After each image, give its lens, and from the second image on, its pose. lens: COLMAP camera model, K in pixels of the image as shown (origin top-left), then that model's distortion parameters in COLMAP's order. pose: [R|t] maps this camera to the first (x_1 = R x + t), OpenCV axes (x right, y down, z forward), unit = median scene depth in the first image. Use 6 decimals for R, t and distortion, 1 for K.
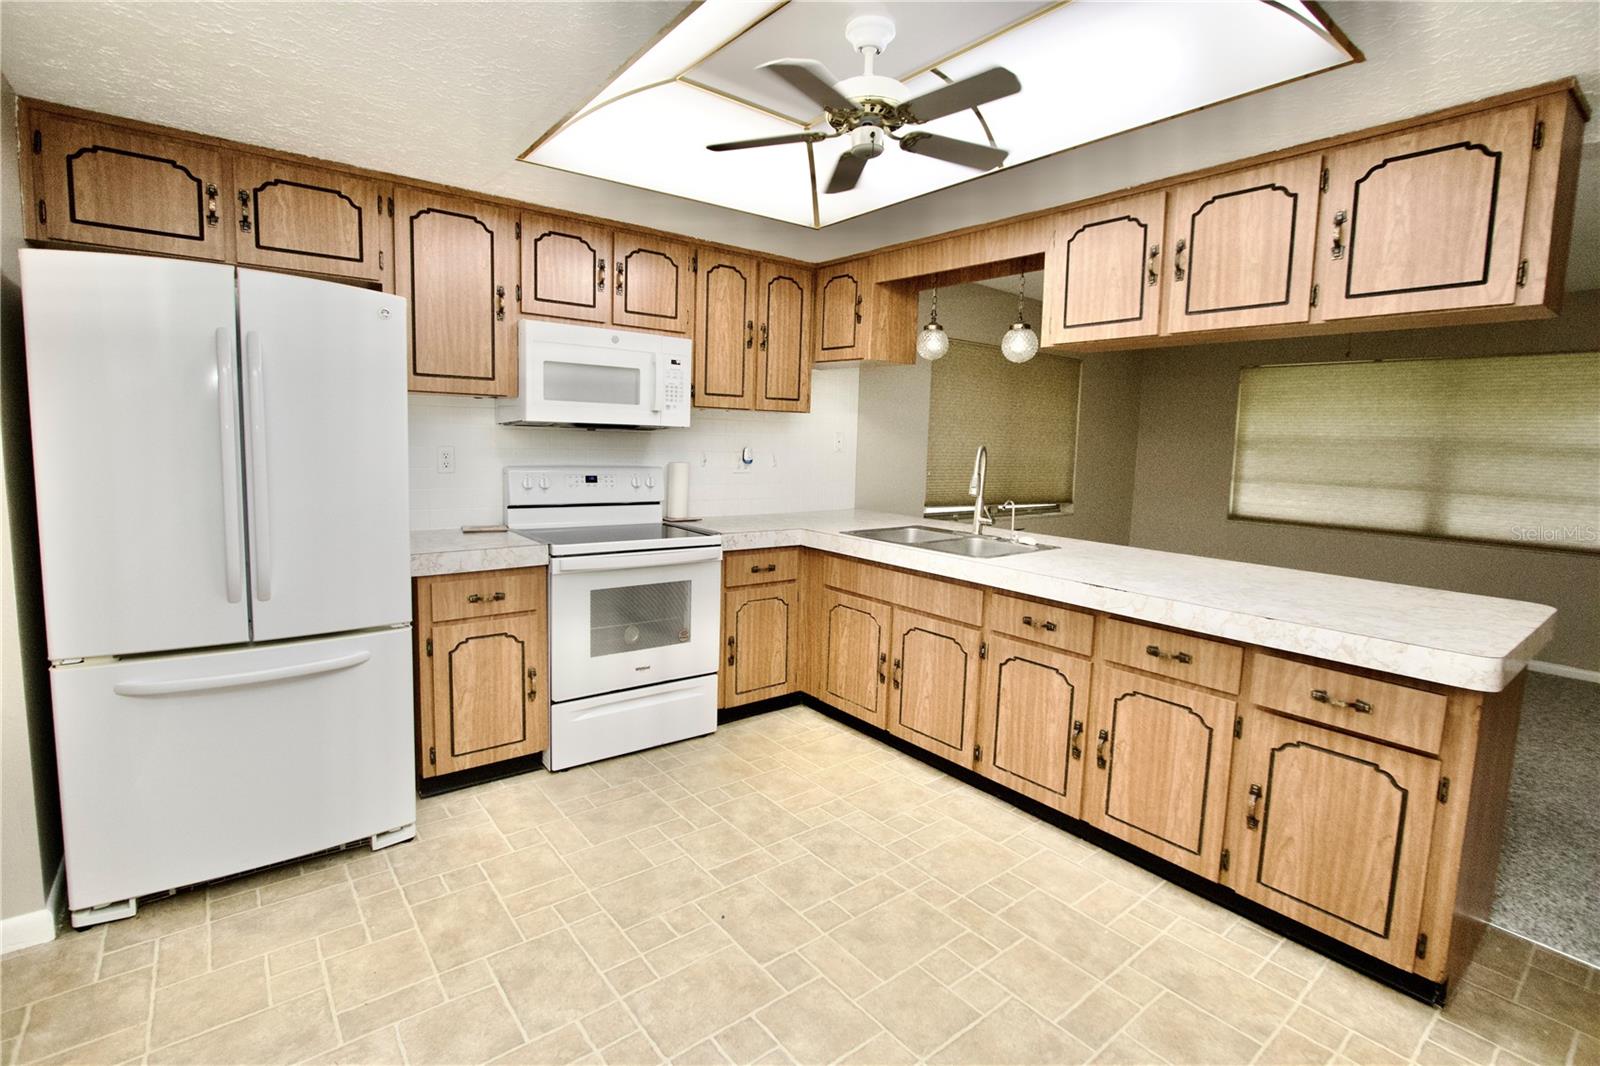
lens RADIAL K [[736.5, 0, 789.7], [0, 736.5, 520.3], [0, 0, 1]] dist [-0.018899, 0.003361]
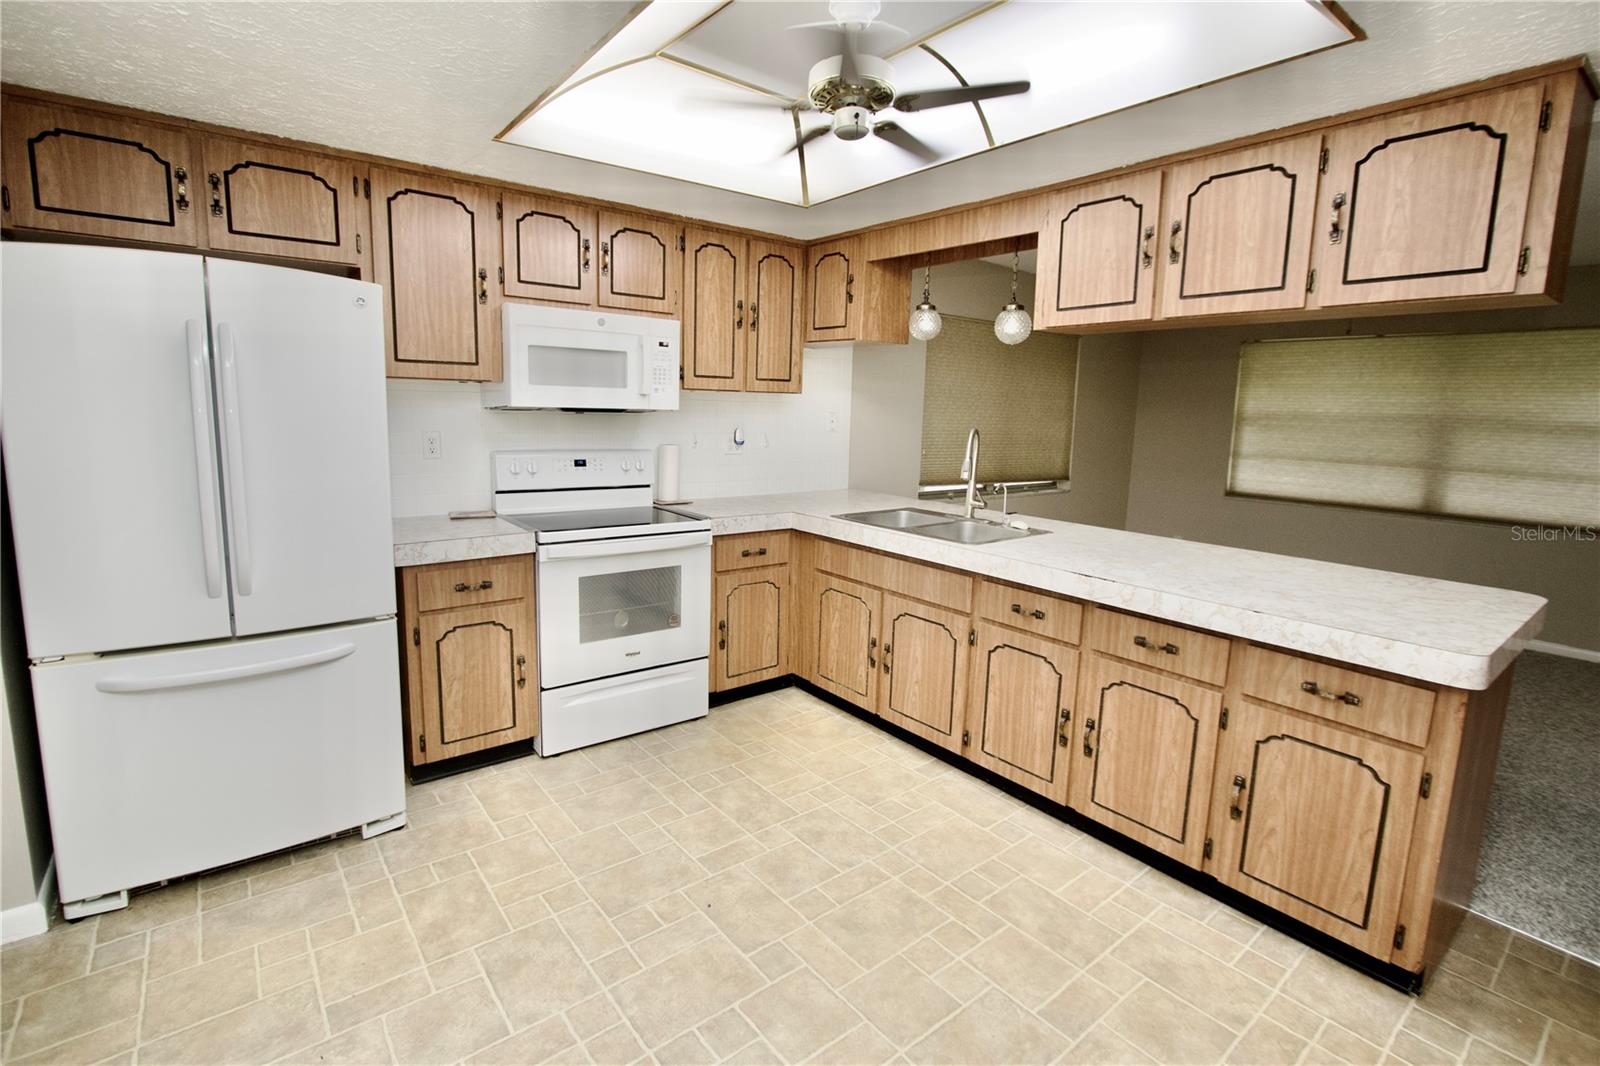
lens RADIAL K [[736.5, 0, 789.8], [0, 736.5, 520.1], [0, 0, 1]] dist [-0.018899, 0.003361]
pose [[0.999996, -0.002747, -0.000982, 0.018901], [0.002784, 0.999198, 0.039942, -0.025000], [0.000871, -0.039945, 0.999202, 0.010155]]
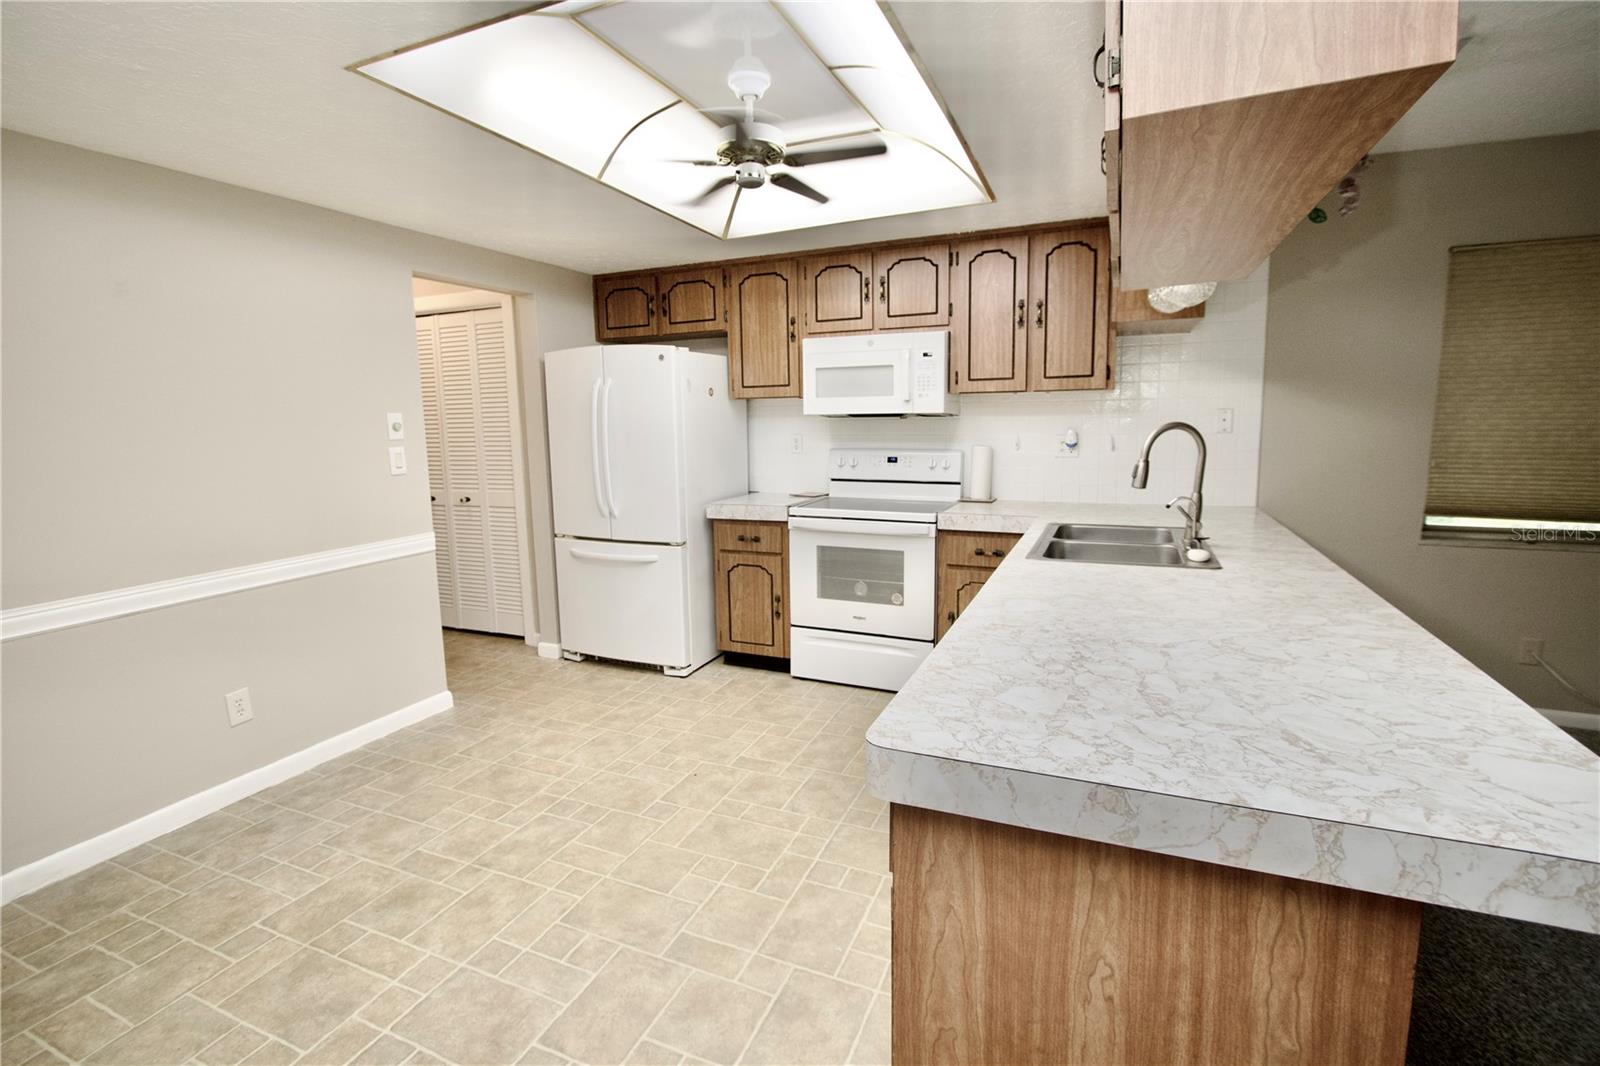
lens RADIAL K [[736.5, 0, 786.0], [0, 736.5, 520.6], [0, 0, 1]] dist [-0.018899, 0.003361]
pose [[0.472010, 0.087024, -0.877288, 0.978303], [-0.068741, 0.995719, 0.061788, -0.028040], [0.878909, 0.031142, 0.475971, 0.399529]]
